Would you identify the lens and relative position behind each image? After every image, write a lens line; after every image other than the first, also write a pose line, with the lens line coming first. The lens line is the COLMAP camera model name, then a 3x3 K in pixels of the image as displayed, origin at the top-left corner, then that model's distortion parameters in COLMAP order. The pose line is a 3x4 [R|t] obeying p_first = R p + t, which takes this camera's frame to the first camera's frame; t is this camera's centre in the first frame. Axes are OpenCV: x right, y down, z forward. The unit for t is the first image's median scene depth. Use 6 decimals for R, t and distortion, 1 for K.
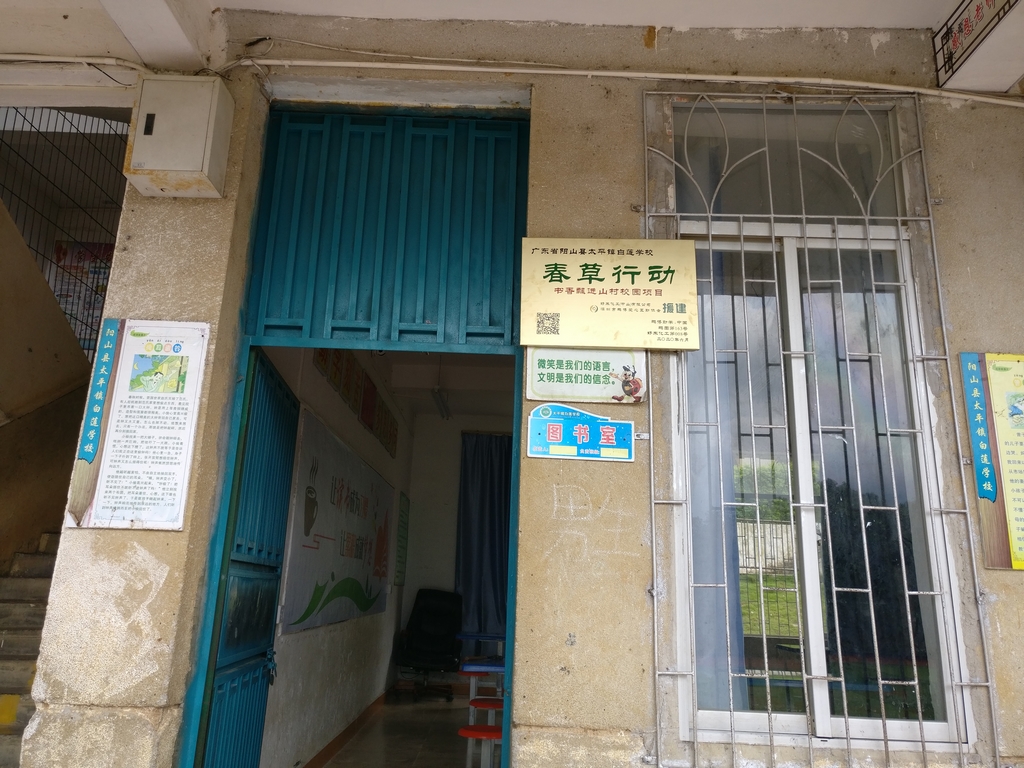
lens RADIAL K [[833.8, 0, 509.3], [0, 833.8, 384.0], [0, 0, 1]] dist [0.017828, 0.001289]
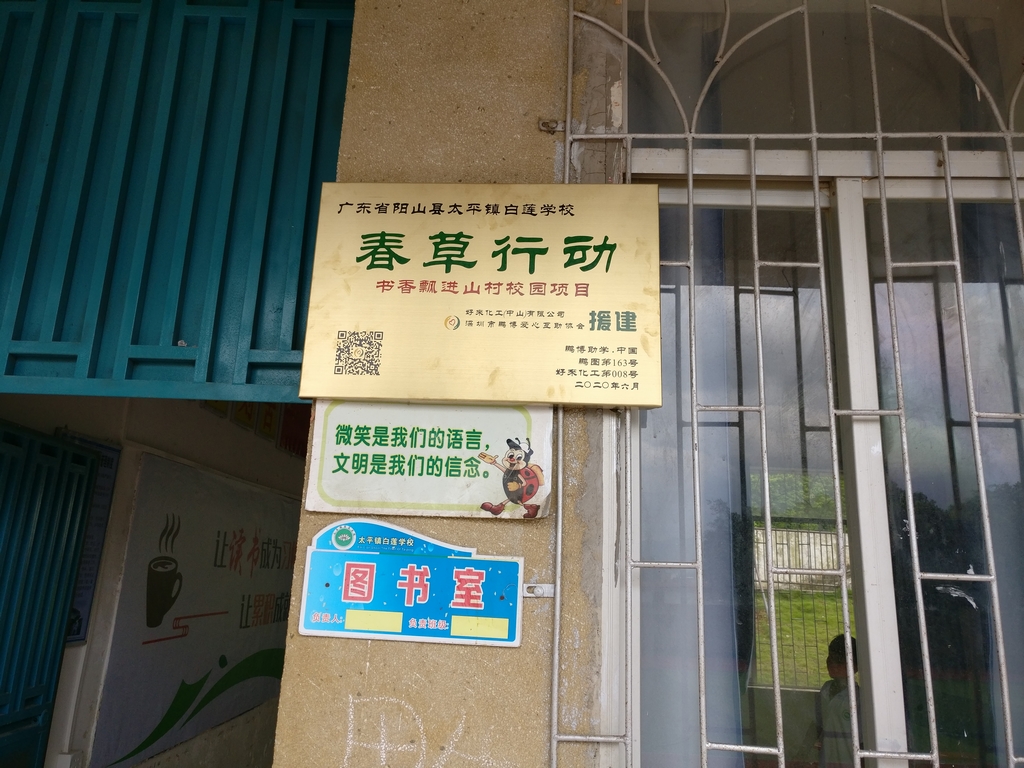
lens RADIAL K [[833.8, 0, 513.5], [0, 833.8, 381.8], [0, 0, 1]] dist [0.017828, 0.001289]
pose [[0.999301, -0.001921, -0.037330, 0.155408], [0.002384, 0.999921, 0.012346, -0.060411], [0.037303, -0.012426, 0.999227, 0.497767]]
